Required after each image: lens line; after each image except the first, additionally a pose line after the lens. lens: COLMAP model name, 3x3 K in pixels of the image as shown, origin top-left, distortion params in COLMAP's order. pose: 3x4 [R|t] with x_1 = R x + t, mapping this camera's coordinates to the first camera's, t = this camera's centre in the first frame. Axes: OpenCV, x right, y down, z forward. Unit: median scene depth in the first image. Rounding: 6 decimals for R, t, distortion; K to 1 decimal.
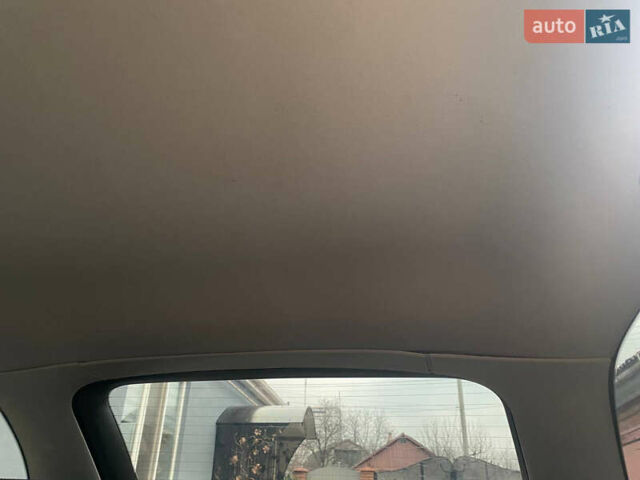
lens RADIAL K [[515.9, 0, 318.6], [0, 515.9, 235.8], [0, 0, 1]] dist [0.011874, -0.007200]
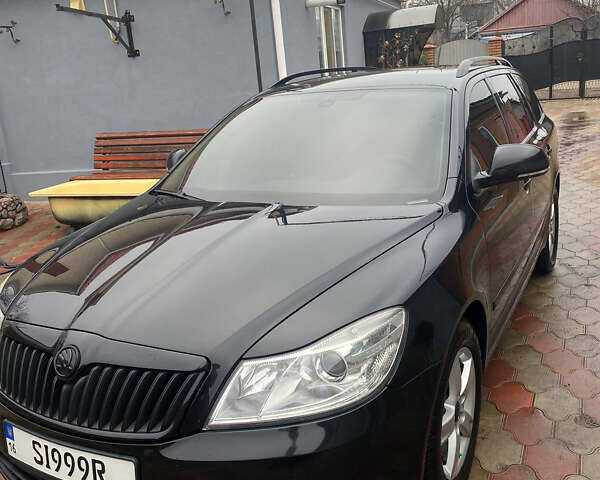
lens RADIAL K [[629.7, 0, 300.1], [0, 629.7, 236.8], [0, 0, 1]] dist [0.025518, 0.000000]
pose [[0.970972, -0.051512, -0.233581, -0.016924], [0.194883, 0.736575, 0.647671, -0.284809], [0.138687, -0.674391, 0.725233, -0.443622]]
